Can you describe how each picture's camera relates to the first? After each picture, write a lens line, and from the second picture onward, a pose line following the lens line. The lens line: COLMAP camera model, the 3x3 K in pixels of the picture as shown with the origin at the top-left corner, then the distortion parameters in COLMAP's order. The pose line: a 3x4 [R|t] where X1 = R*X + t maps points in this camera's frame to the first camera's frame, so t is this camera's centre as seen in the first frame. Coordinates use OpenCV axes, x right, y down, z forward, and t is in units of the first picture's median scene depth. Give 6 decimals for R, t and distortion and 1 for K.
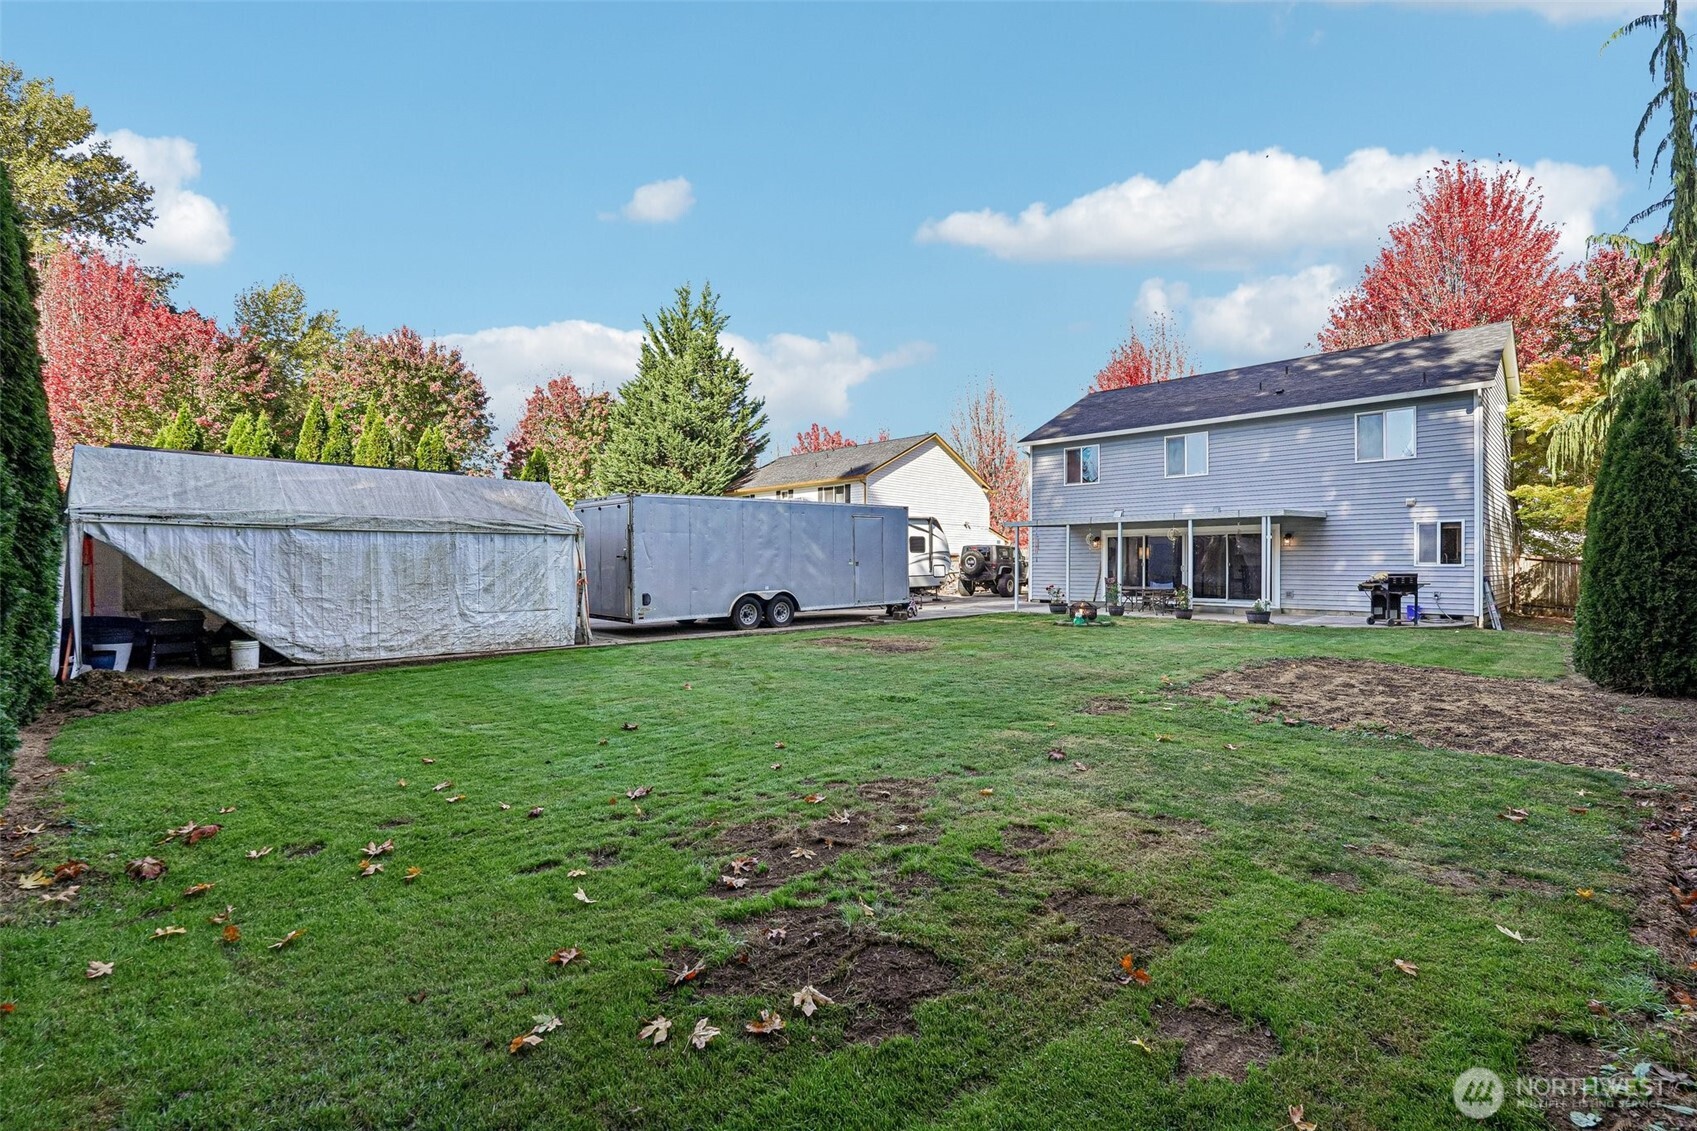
lens RADIAL K [[748.3, 0, 851.4], [0, 748.3, 567.6], [0, 0, 1]] dist [-0.003121, 0.000283]
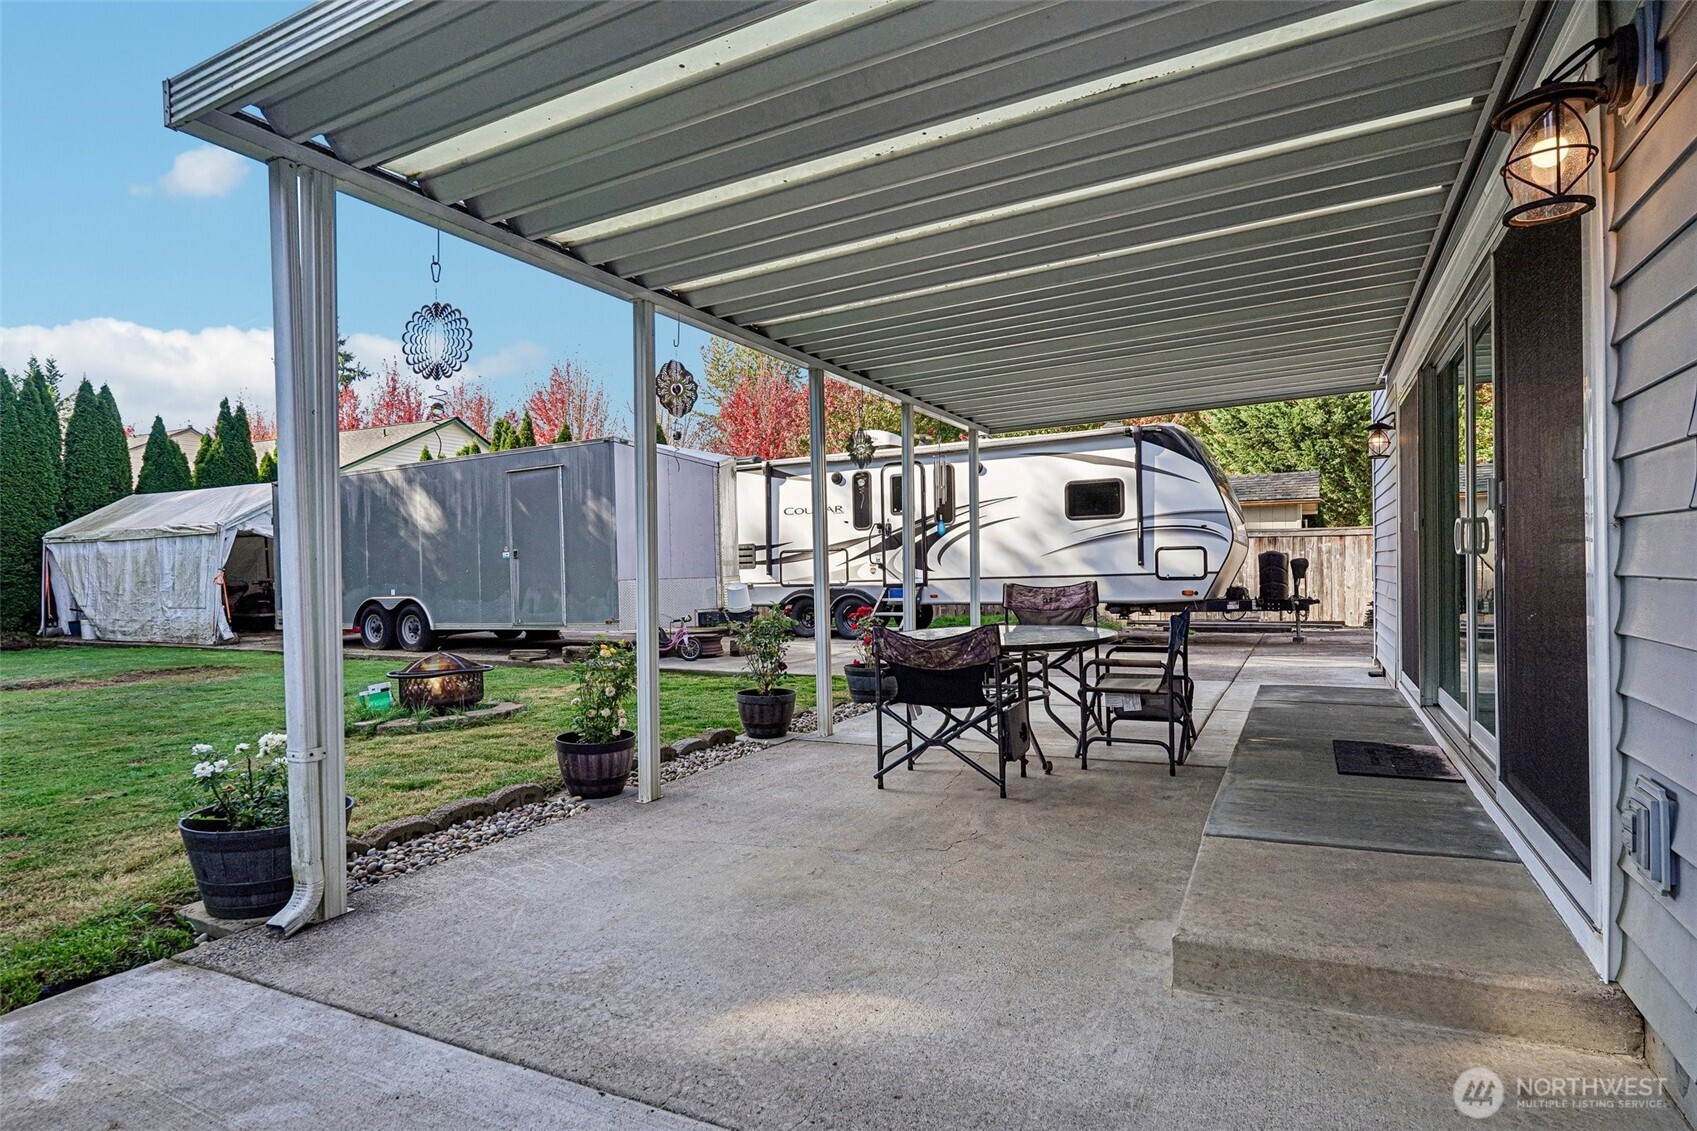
lens RADIAL K [[909.4, 0, 845.3], [0, 909.4, 553.4], [0, 0, 1]] dist [0.000737, 0.003424]
pose [[0.307600, -0.021163, -0.951280, 0.683419], [0.009583, 0.999771, -0.019143, 0.008842], [0.951468, -0.003227, 0.307732, 0.946975]]
